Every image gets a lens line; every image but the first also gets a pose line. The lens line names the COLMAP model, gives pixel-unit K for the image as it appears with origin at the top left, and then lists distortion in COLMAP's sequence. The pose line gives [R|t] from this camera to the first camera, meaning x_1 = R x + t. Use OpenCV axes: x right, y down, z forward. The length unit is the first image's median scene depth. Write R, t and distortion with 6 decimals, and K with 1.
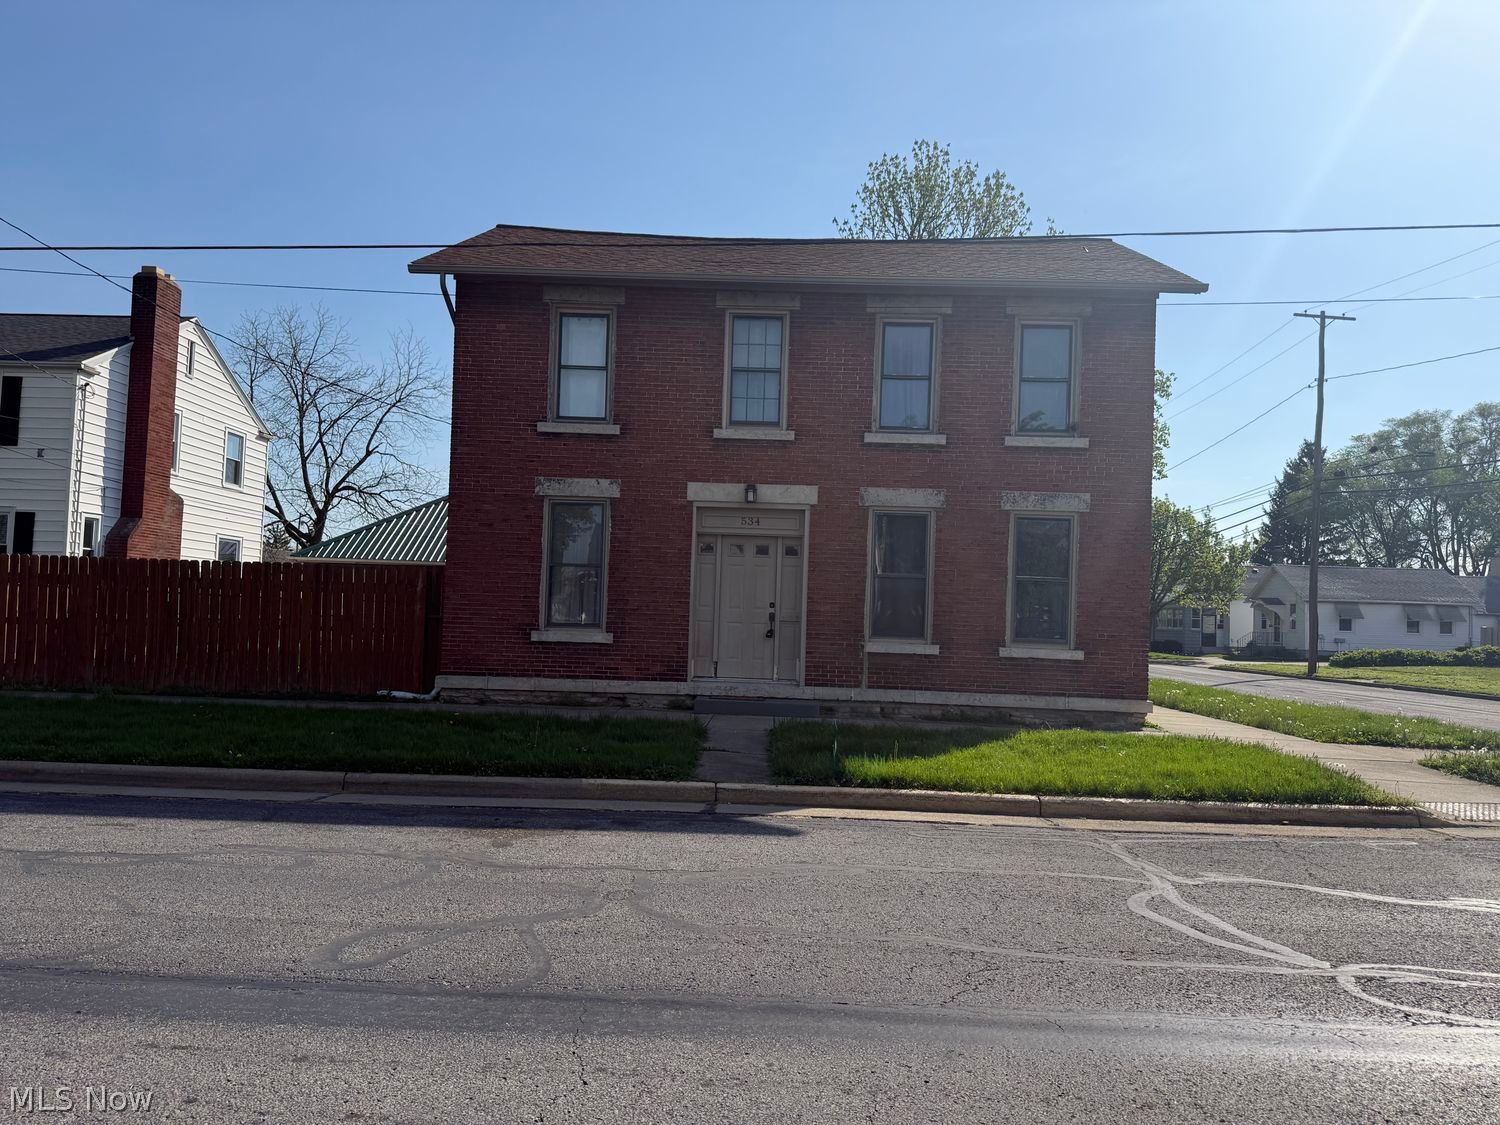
lens RADIAL K [[1043.3, 0, 749.4], [0, 1043.3, 569.1], [0, 0, 1]] dist [0.056990, -0.056592]
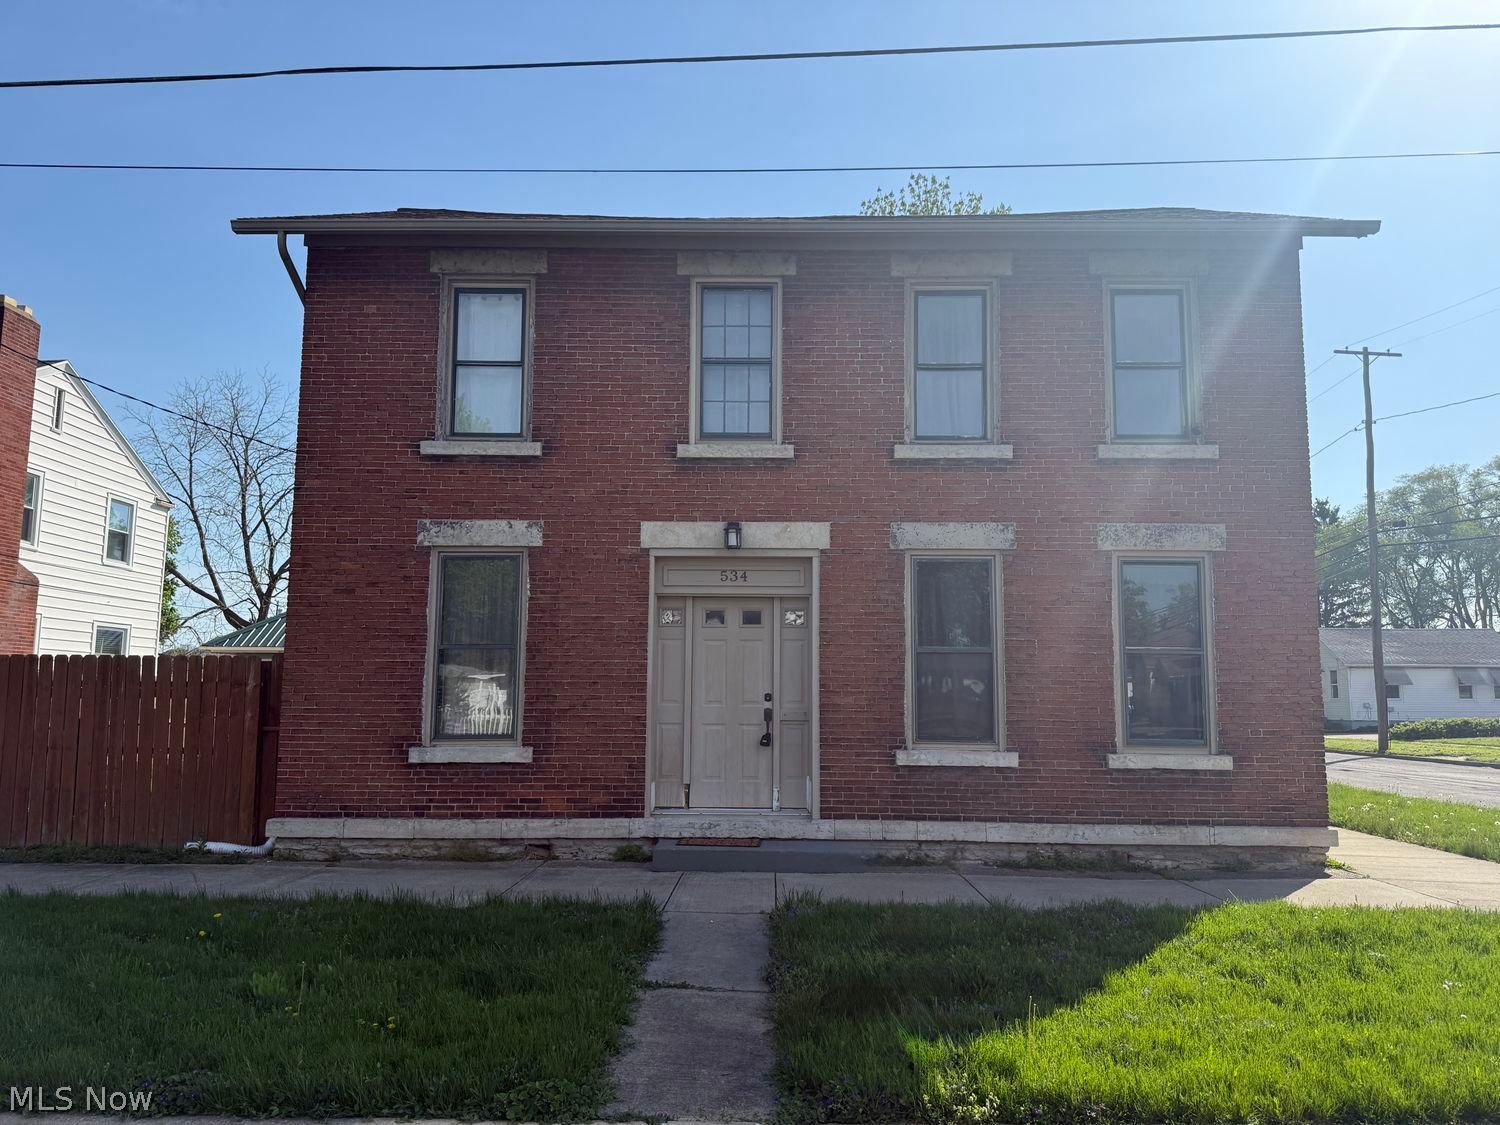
lens RADIAL K [[1043.3, 0, 754.3], [0, 1043.3, 562.7], [0, 0, 1]] dist [0.056990, -0.056592]
pose [[0.999641, -0.024889, 0.009954, 0.008091], [0.025608, 0.996444, -0.080277, 0.000801], [-0.007920, 0.080503, 0.996723, 0.312311]]
